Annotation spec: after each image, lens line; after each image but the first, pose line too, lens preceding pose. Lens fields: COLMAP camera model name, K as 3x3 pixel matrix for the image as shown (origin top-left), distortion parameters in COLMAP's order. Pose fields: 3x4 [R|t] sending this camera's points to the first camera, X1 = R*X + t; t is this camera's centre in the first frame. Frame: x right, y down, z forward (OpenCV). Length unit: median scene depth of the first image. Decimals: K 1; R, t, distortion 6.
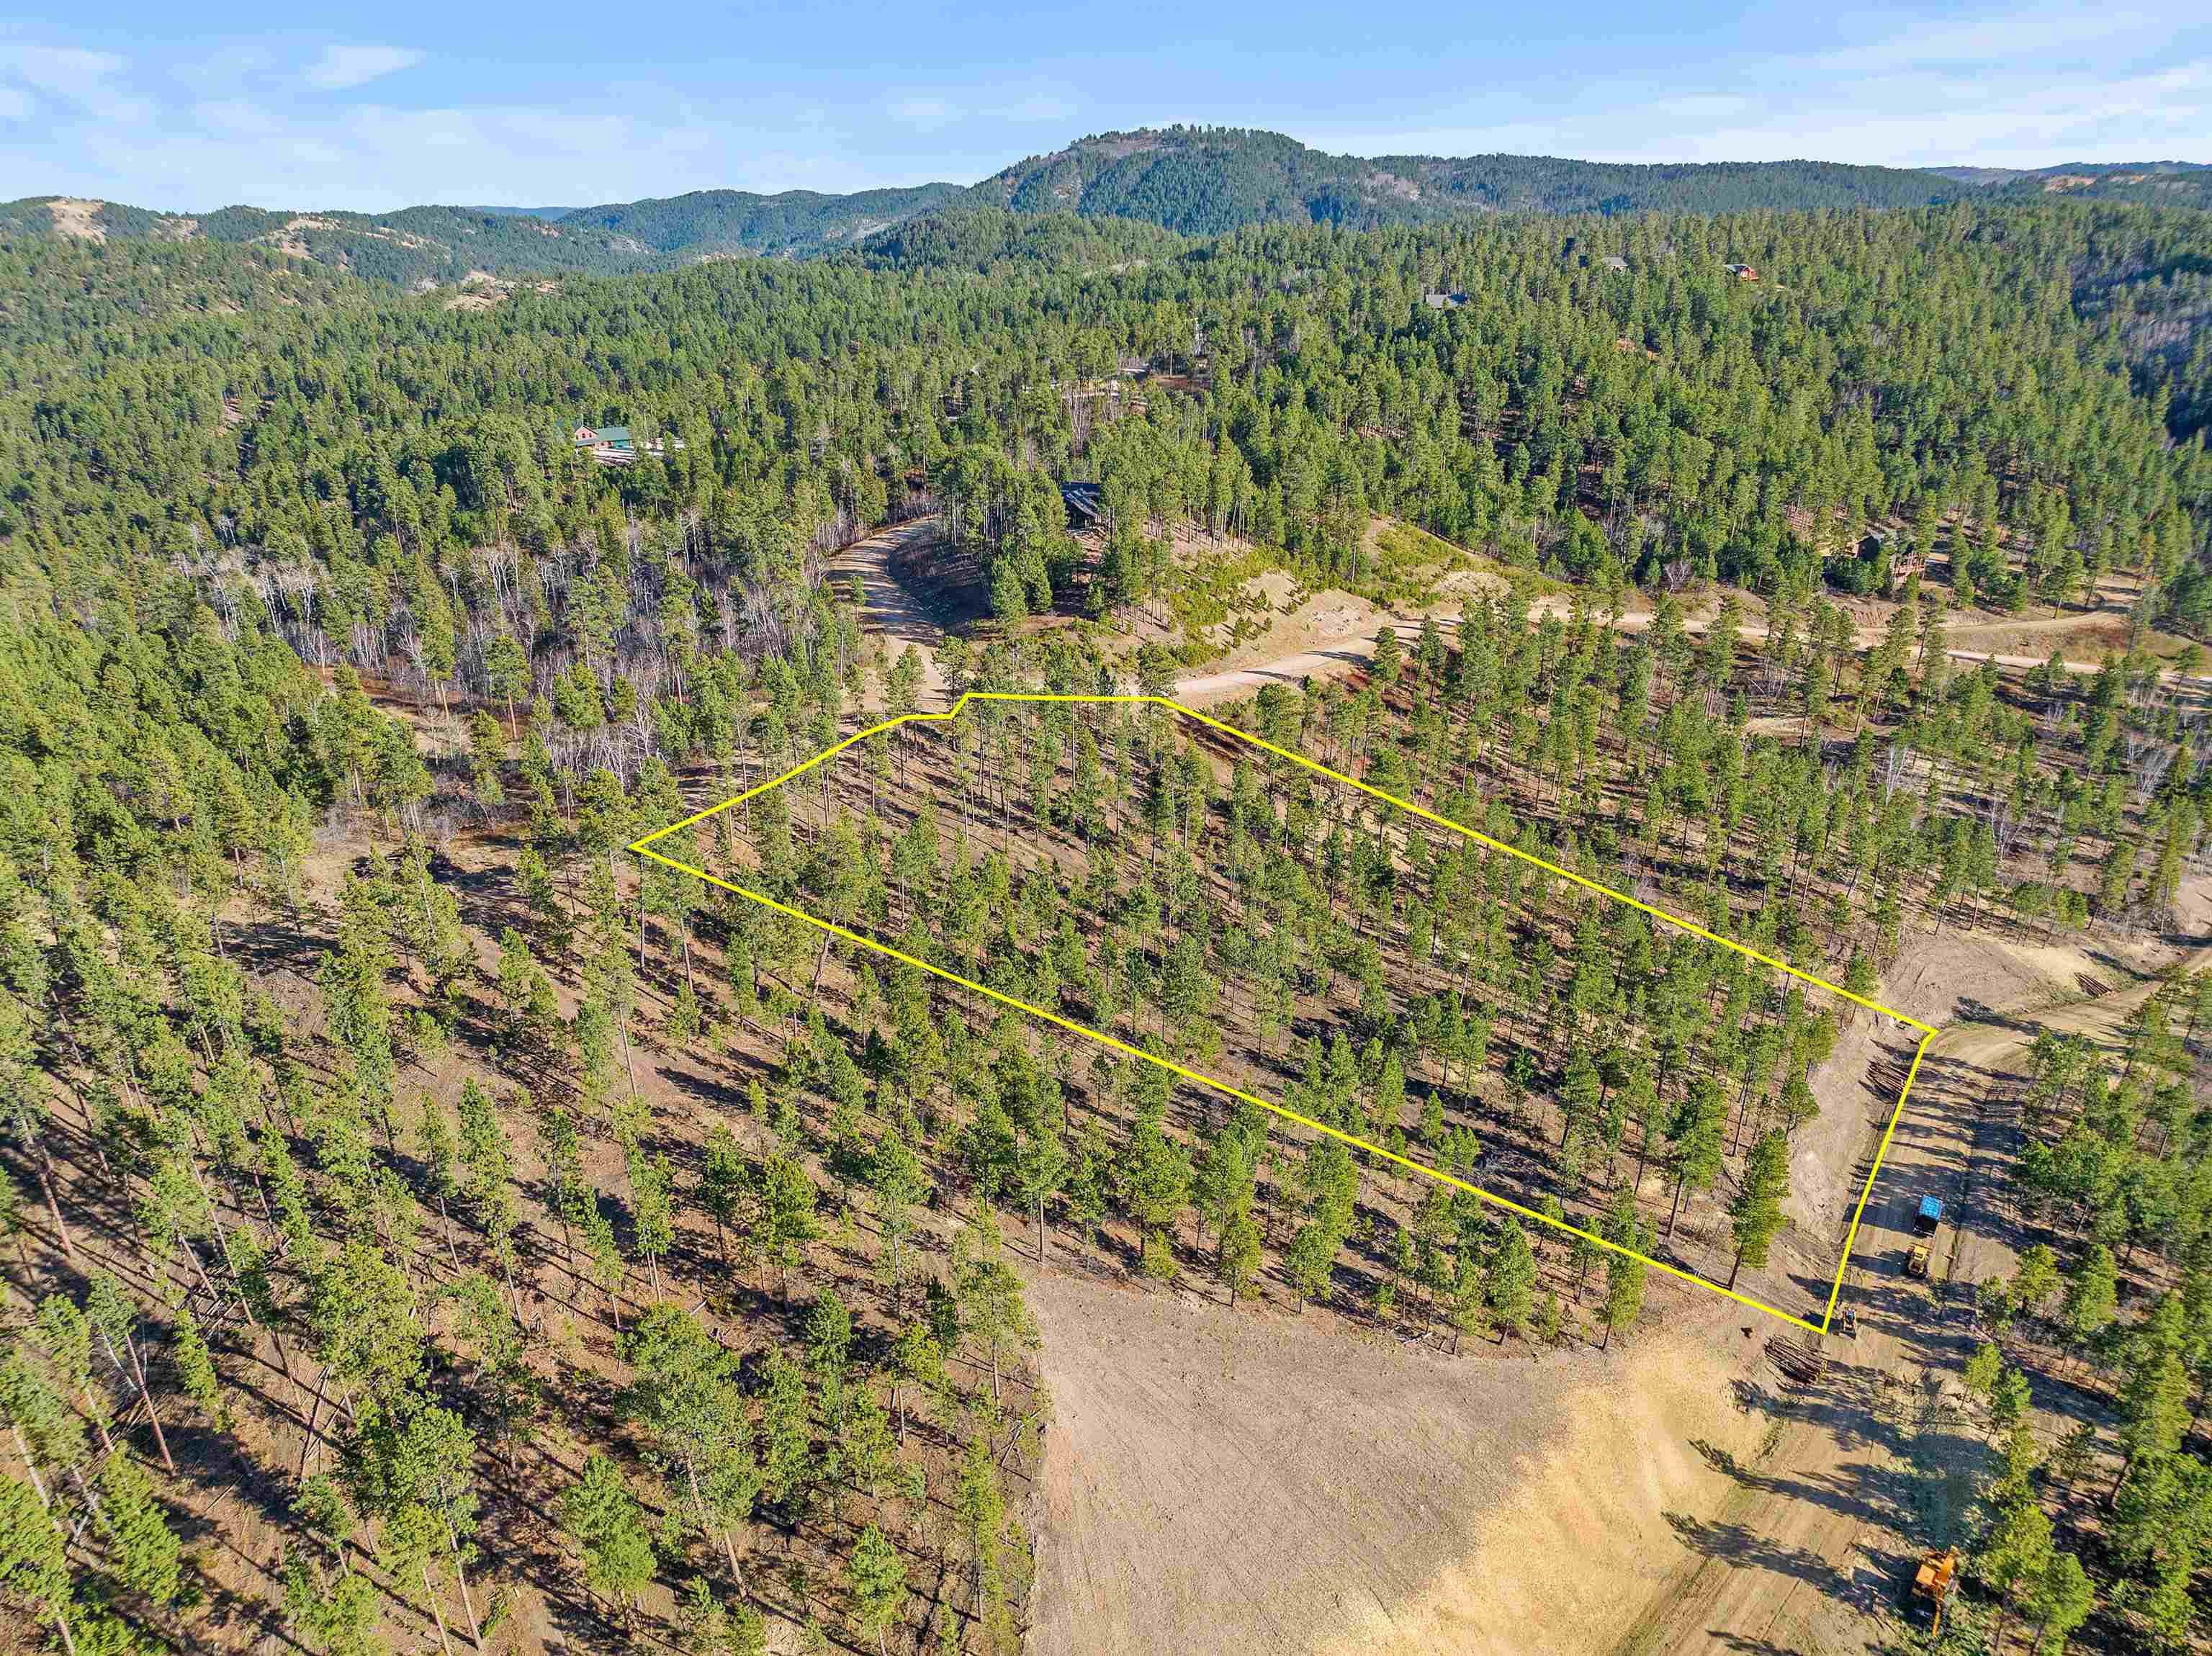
lens RADIAL K [[1635.5, 0, 1106.0], [0, 1635.5, 828.0], [0, 0, 1]] dist [-0.005632, -0.001290]
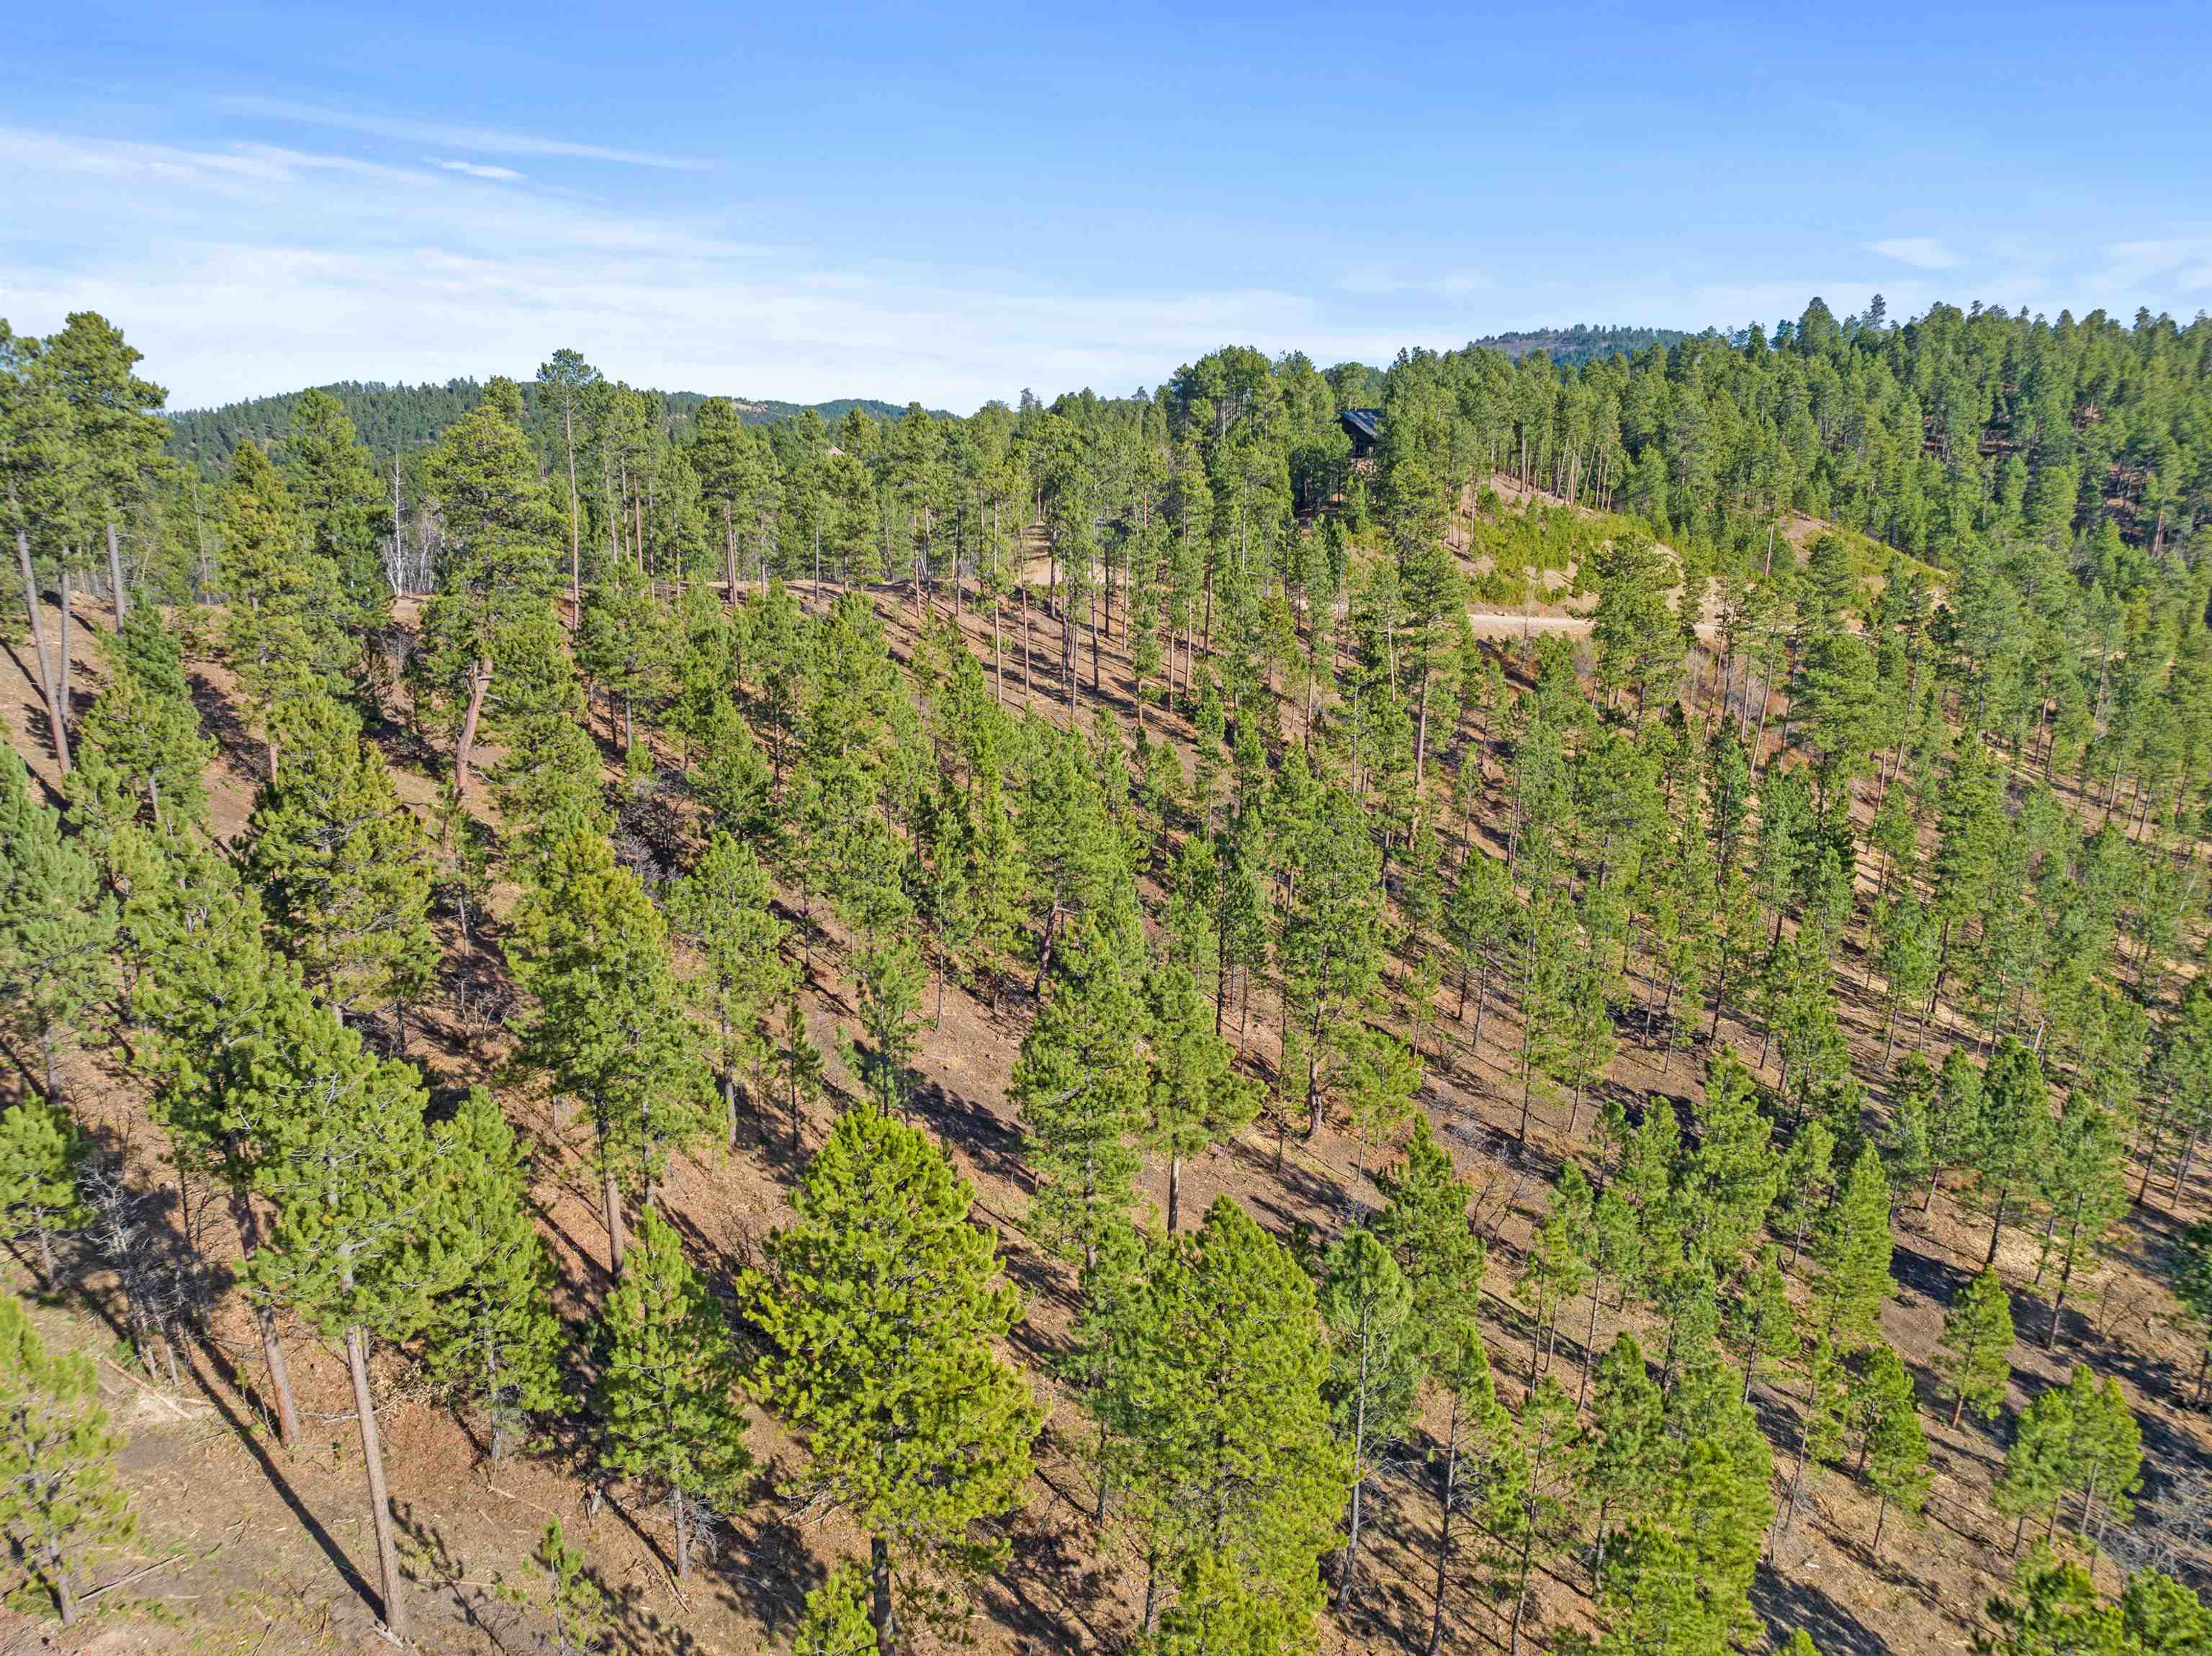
lens RADIAL K [[1635.5, 0, 1106.0], [0, 1635.5, 828.0], [0, 0, 1]] dist [-0.005632, -0.001290]
pose [[0.972814, 0.066773, -0.221751, 0.071429], [-0.094104, 0.988891, -0.115058, 0.107393], [0.211605, 0.132797, 0.968291, 0.510596]]
